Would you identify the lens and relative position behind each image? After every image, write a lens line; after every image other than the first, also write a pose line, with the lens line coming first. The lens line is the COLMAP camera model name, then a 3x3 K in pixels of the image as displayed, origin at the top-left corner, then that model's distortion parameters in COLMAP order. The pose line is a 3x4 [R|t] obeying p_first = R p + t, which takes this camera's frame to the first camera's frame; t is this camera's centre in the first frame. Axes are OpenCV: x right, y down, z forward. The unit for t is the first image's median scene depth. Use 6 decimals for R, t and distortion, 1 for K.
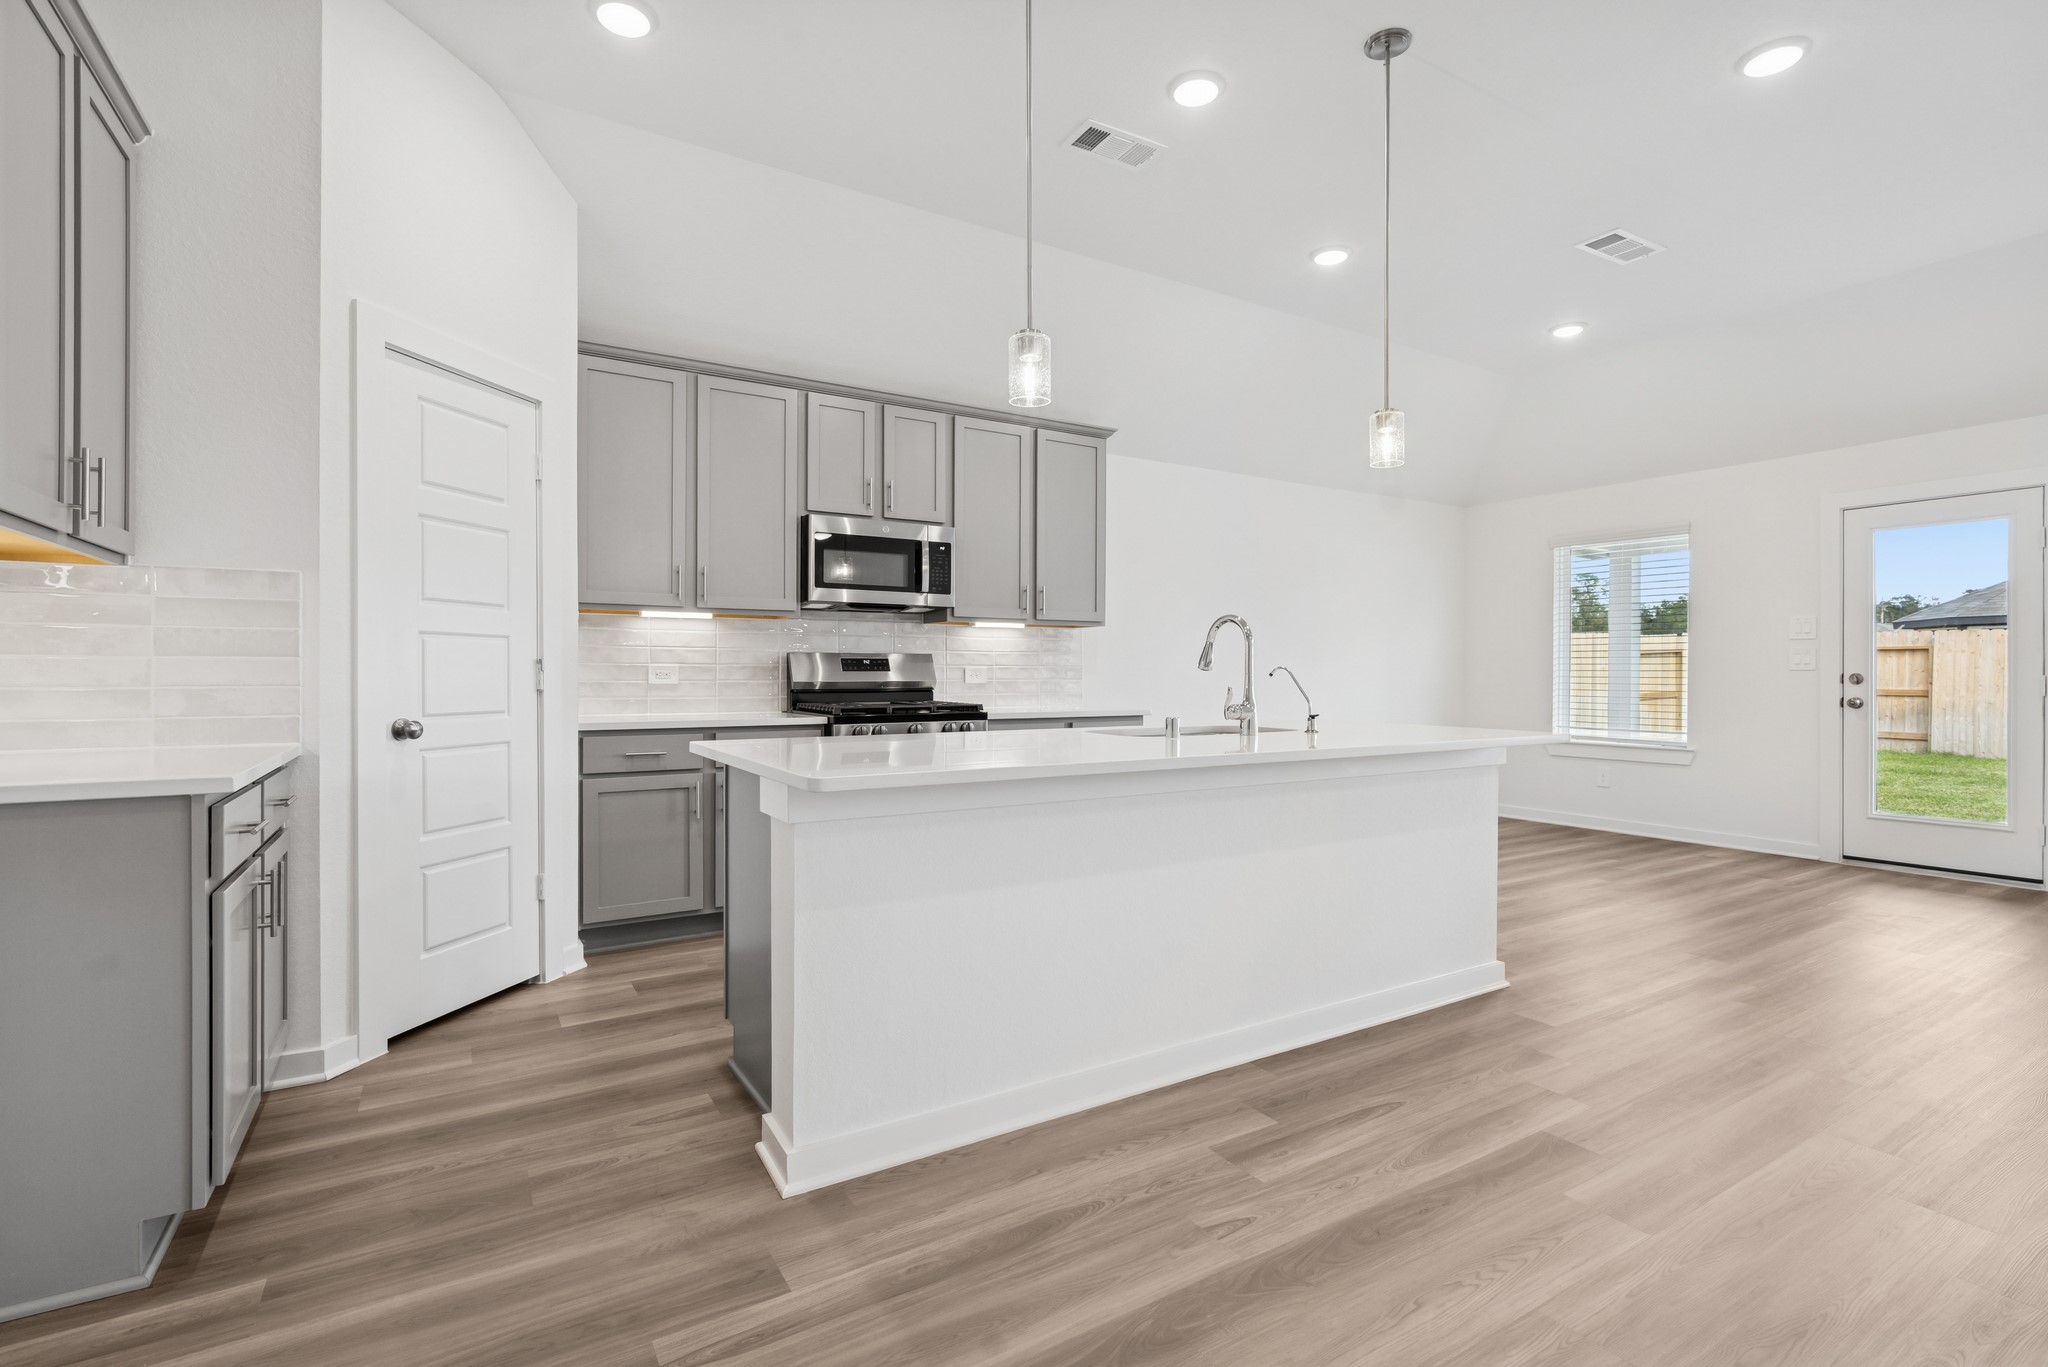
lens RADIAL K [[936.4, 0, 1023.2], [0, 936.4, 677.5], [0, 0, 1]] dist [-0.007744, 0.001505]
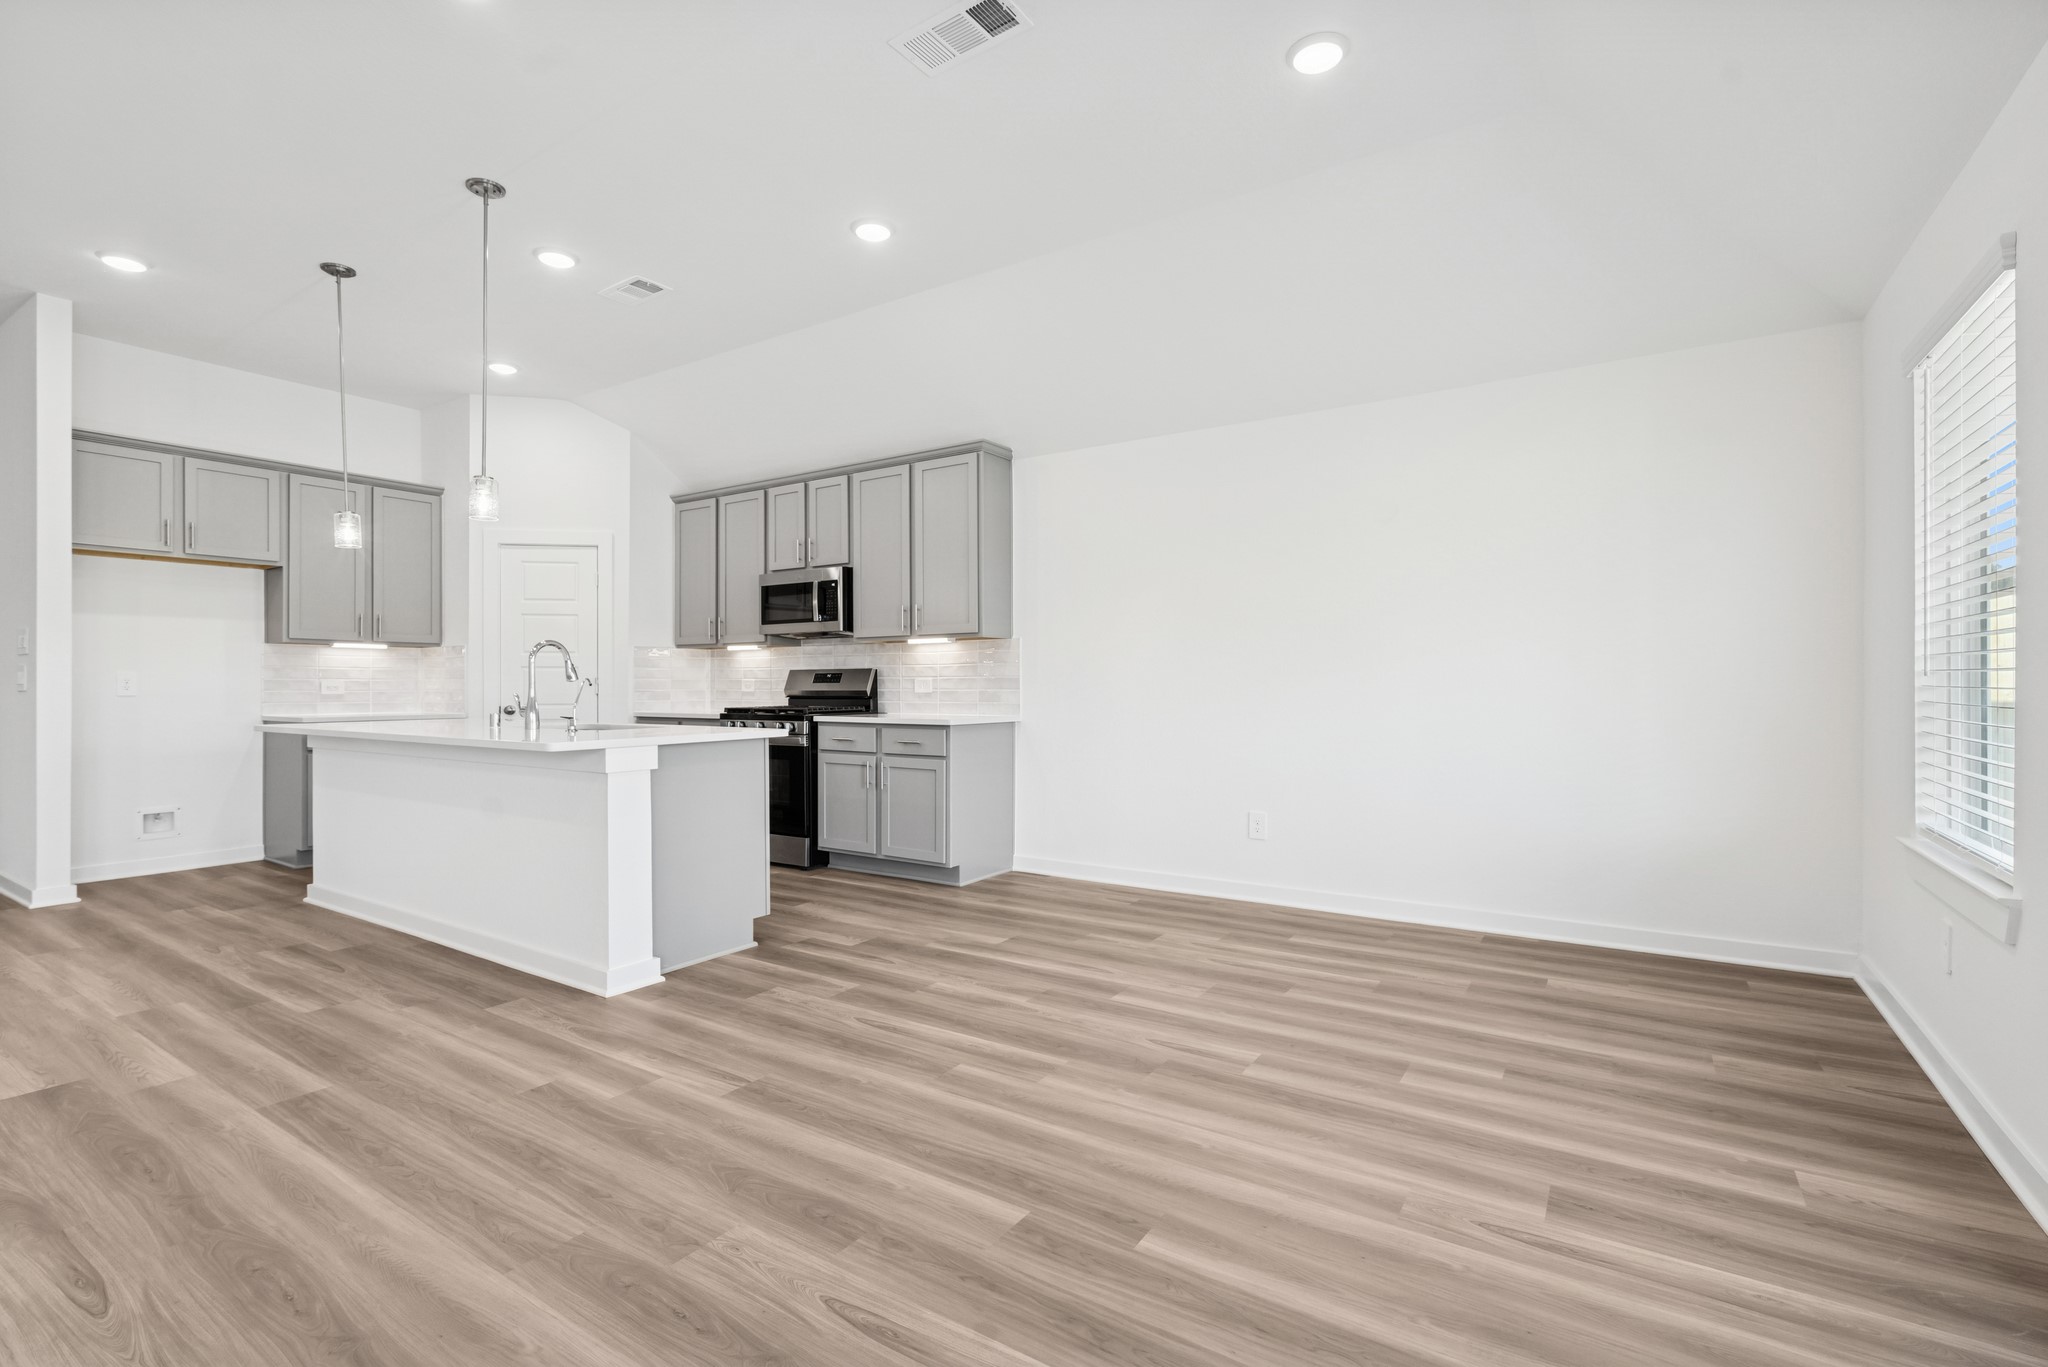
lens RADIAL K [[936.4, 0, 1029.7], [0, 936.4, 671.5], [0, 0, 1]] dist [-0.007744, 0.001505]
pose [[0.430034, -0.016236, -0.902667, 1.505864], [-0.000809, 0.999831, -0.018369, 0.001879], [0.902812, 0.008630, 0.429948, 0.910343]]
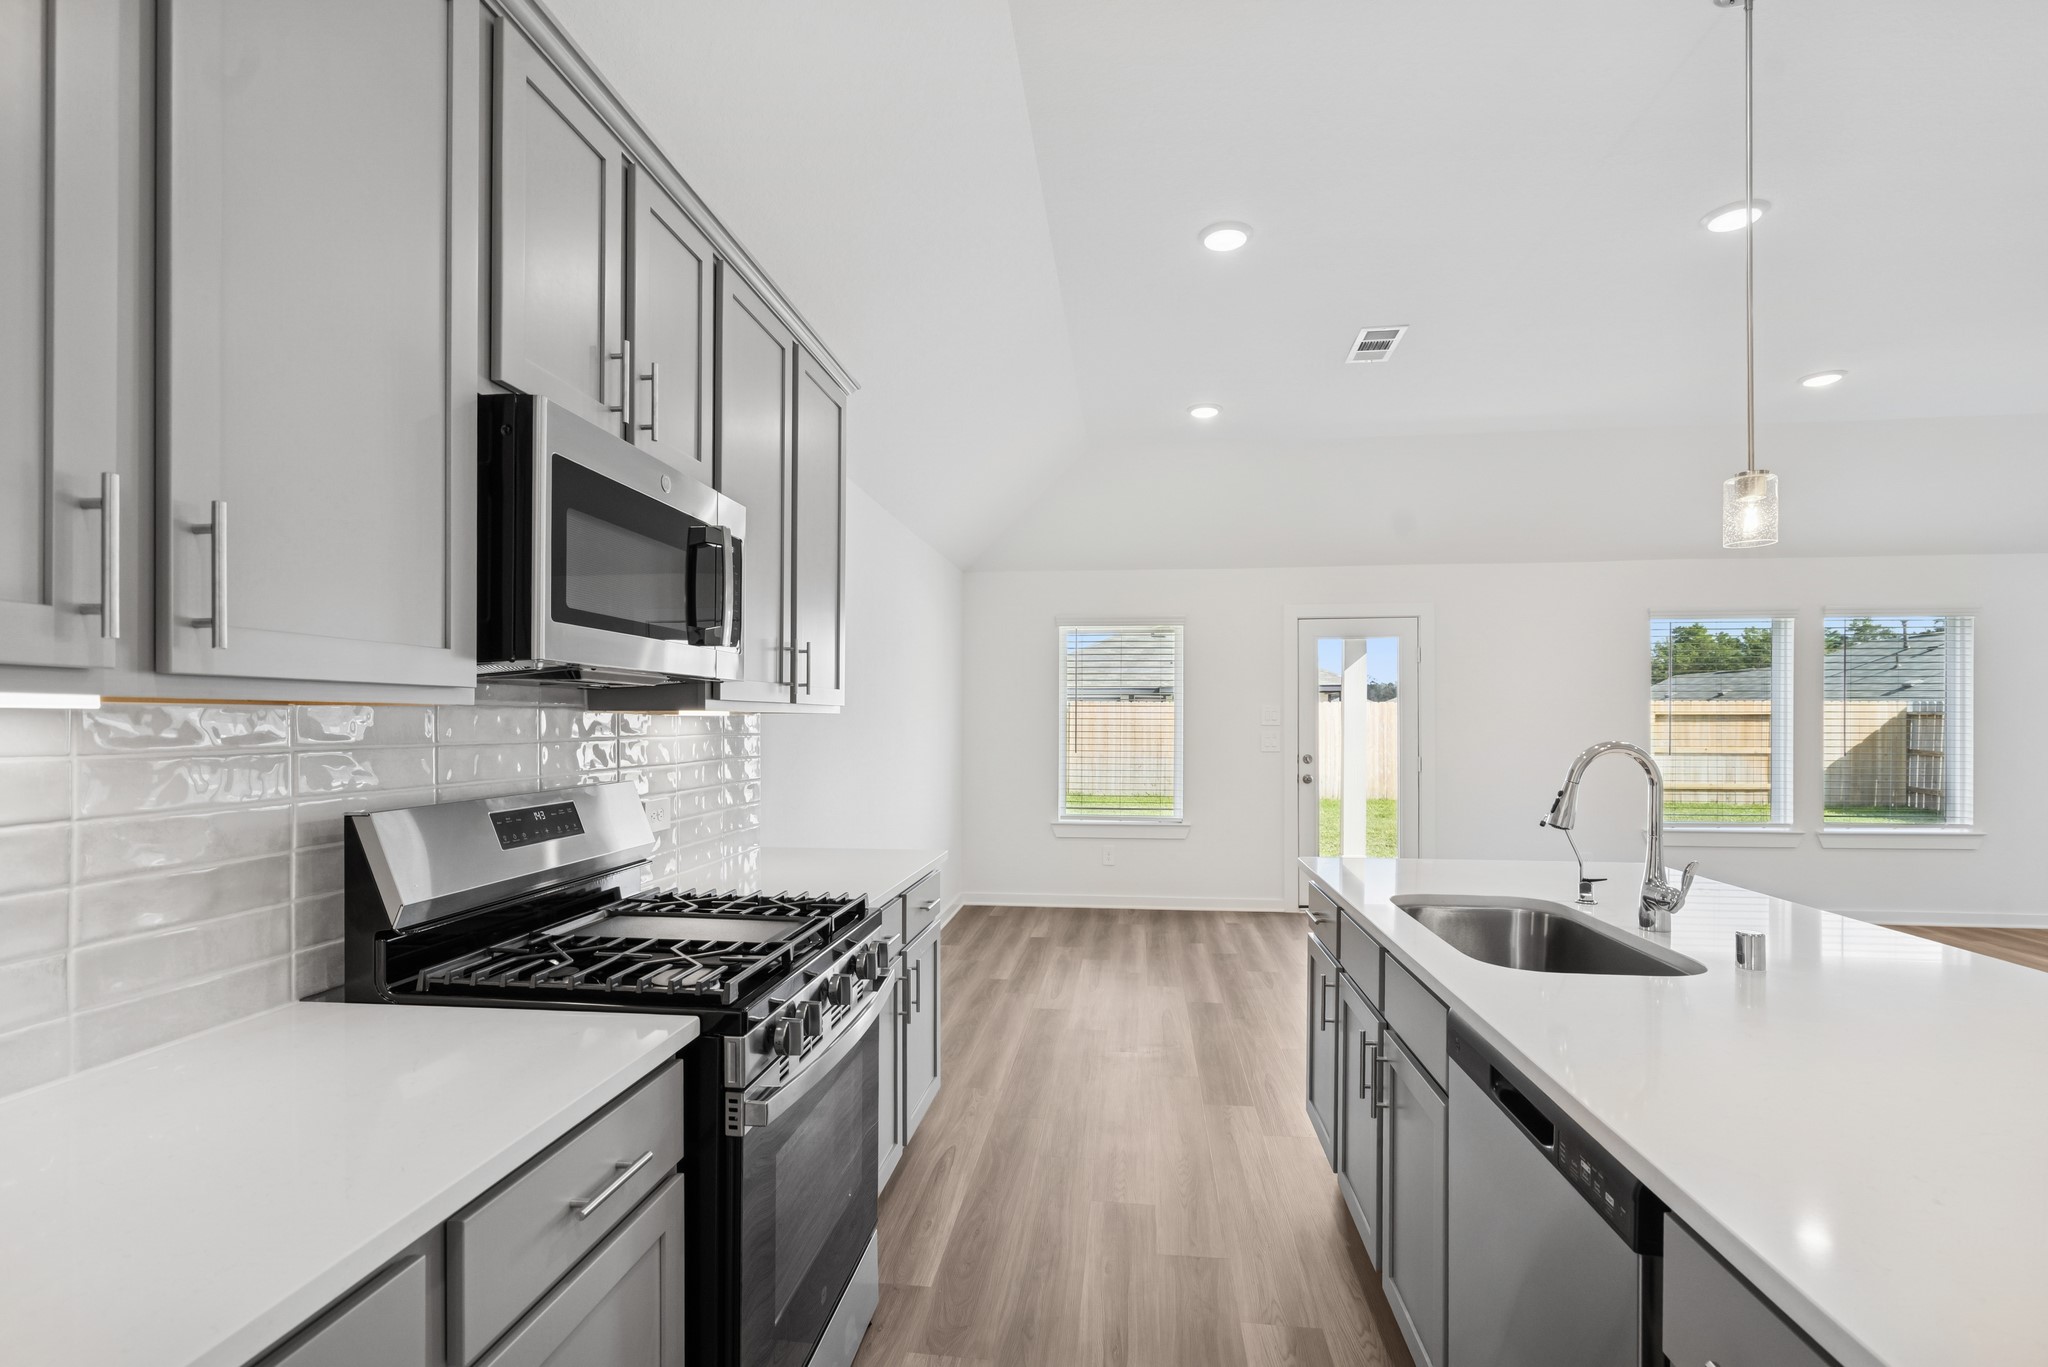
lens RADIAL K [[936.4, 0, 1012.5], [0, 936.4, 704.3], [0, 0, 1]] dist [-0.007744, 0.001505]
pose [[0.630839, 0.013272, 0.775800, -0.453681], [0.002522, 0.999813, -0.019155, -0.072102], [-0.775910, 0.014040, 0.630688, 0.802724]]
